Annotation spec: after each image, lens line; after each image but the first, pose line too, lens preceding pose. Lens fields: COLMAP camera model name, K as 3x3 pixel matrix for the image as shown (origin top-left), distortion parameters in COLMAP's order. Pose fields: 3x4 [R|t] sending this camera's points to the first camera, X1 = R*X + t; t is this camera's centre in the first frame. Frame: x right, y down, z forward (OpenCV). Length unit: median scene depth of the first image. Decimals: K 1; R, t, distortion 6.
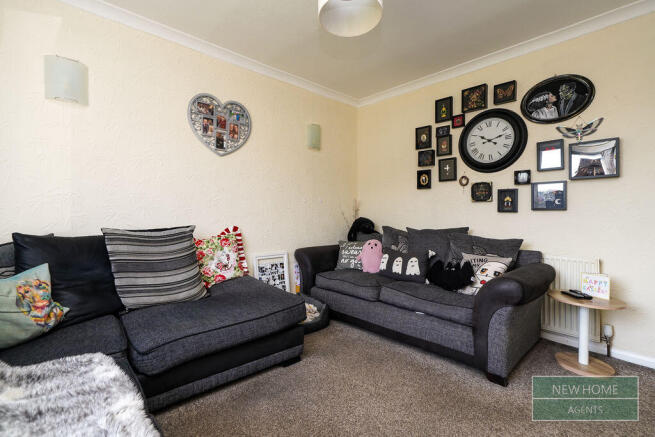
lens RADIAL K [[303.7, 0, 325.7], [0, 303.7, 215.7], [0, 0, 1]] dist [0.001734, 0.000541]
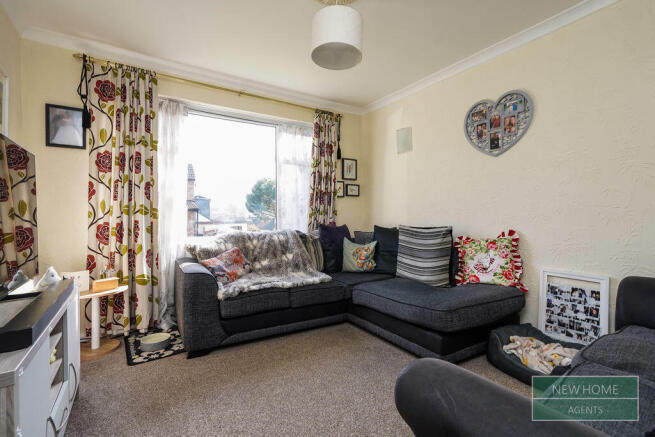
lens RADIAL K [[303.7, 0, 325.4], [0, 303.7, 219.7], [0, 0, 1]] dist [0.001734, 0.000541]
pose [[-0.174158, 0.002024, -0.984716, 0.711712], [-0.011685, 0.999923, 0.004122, 0.007378], [0.984648, 0.012224, -0.174120, 0.644803]]
